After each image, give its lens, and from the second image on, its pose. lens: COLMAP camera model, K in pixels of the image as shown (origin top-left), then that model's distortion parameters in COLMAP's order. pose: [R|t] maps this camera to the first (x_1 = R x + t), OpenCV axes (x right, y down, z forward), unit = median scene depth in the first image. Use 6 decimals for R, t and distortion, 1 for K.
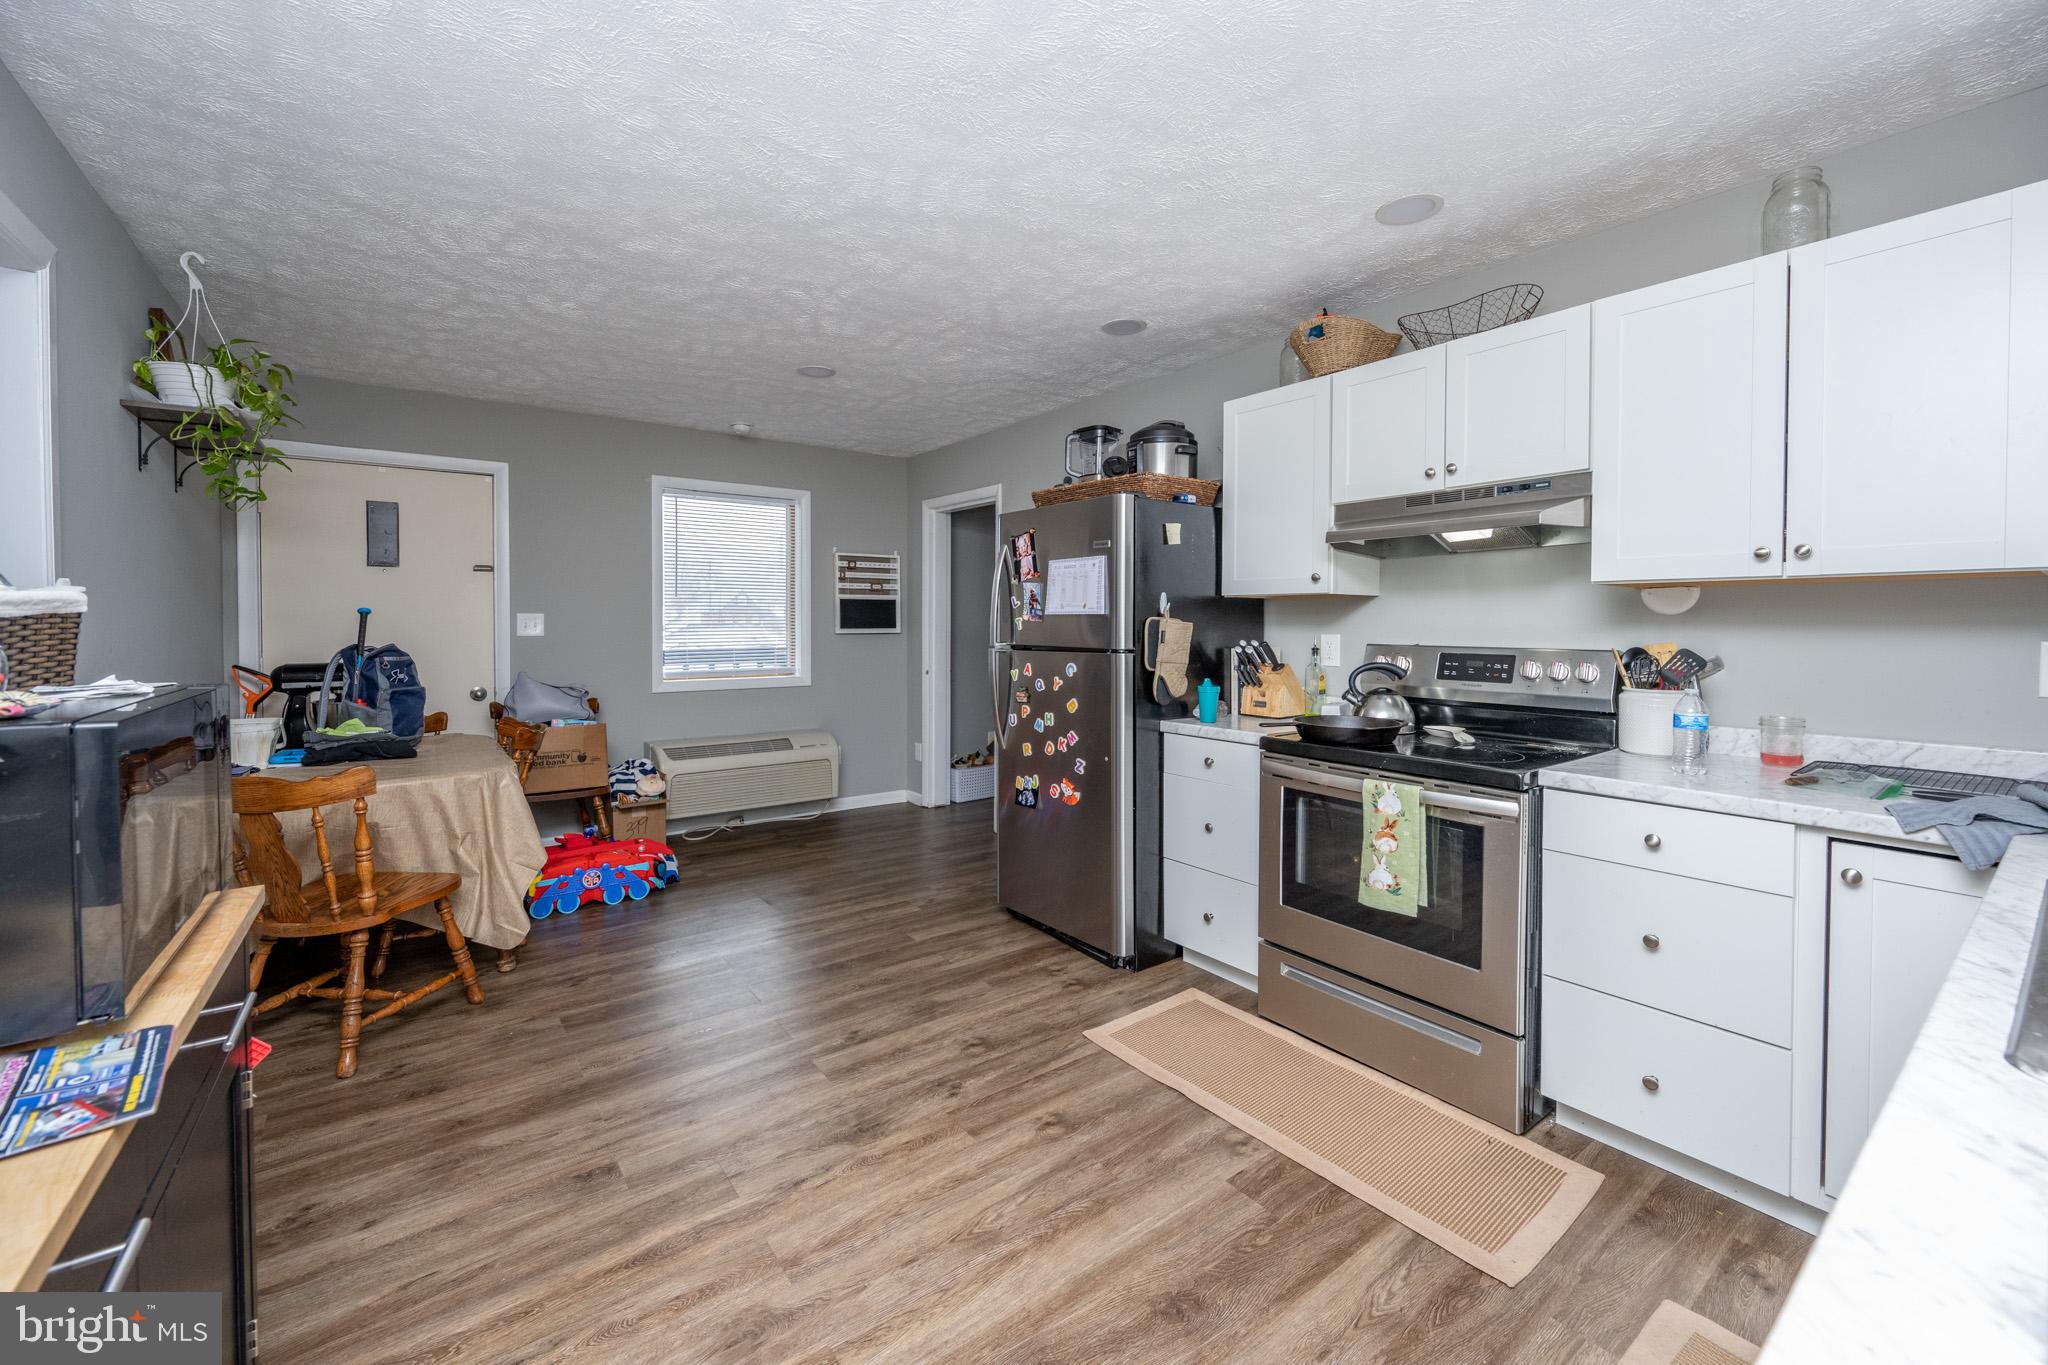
lens RADIAL K [[783.6, 0, 1023.1], [0, 783.6, 649.3], [0, 0, 1]] dist [0.000918, 0.000093]
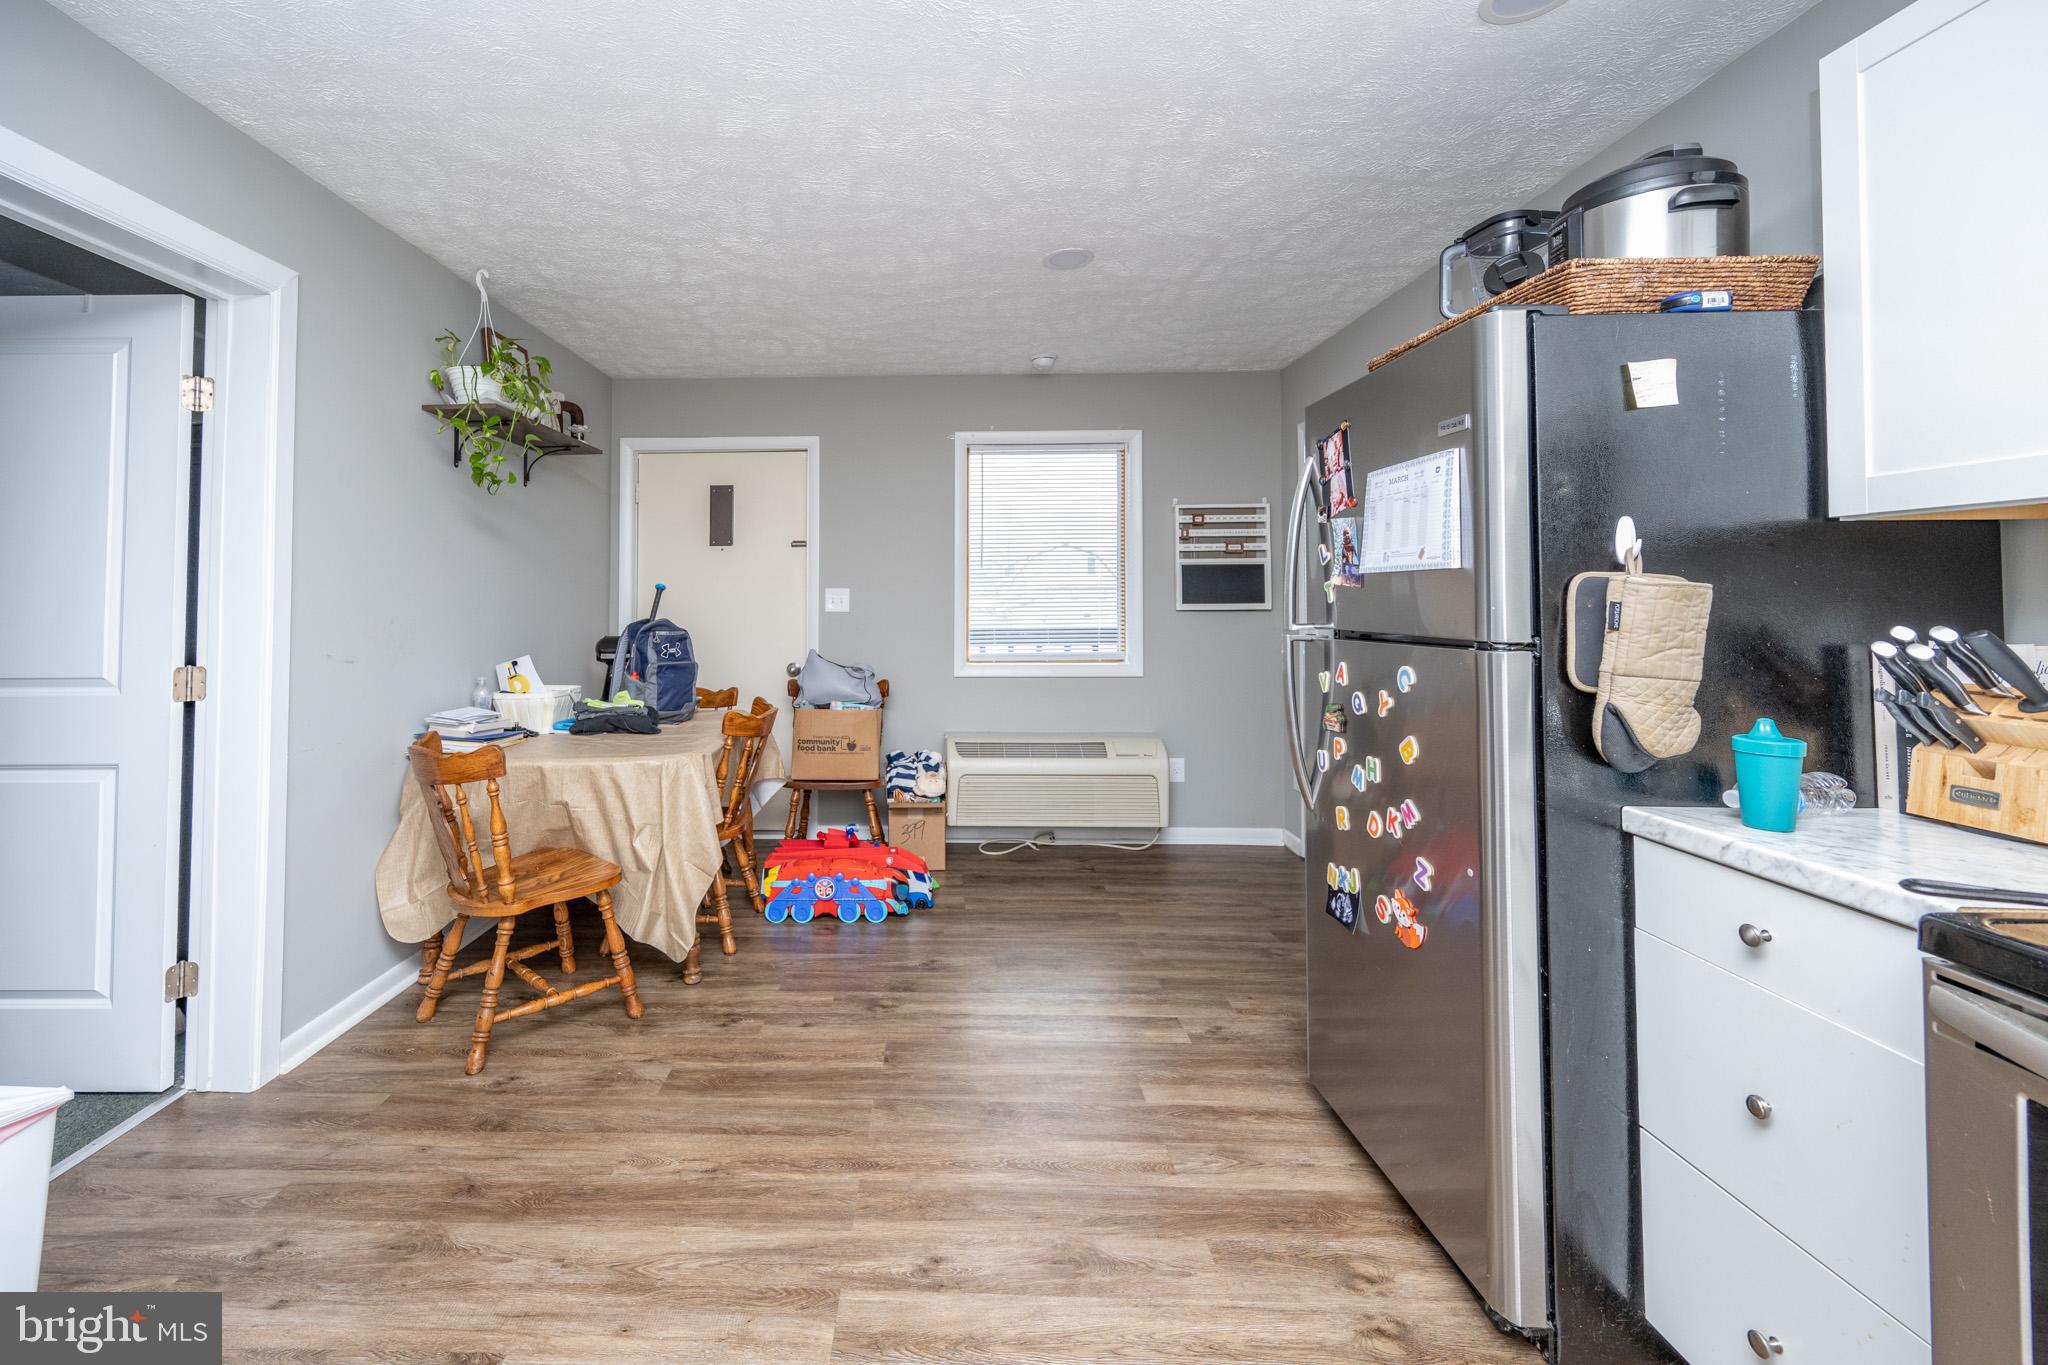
lens RADIAL K [[843.8, 0, 946.3], [0, 843.8, 589.6], [0, 0, 1]] dist [0.001799, -0.001246]
pose [[0.788225, -0.013412, -0.615241, 0.167819], [-0.014906, 0.999053, -0.040875, -0.005670], [0.615207, 0.041390, 0.787279, 0.383682]]
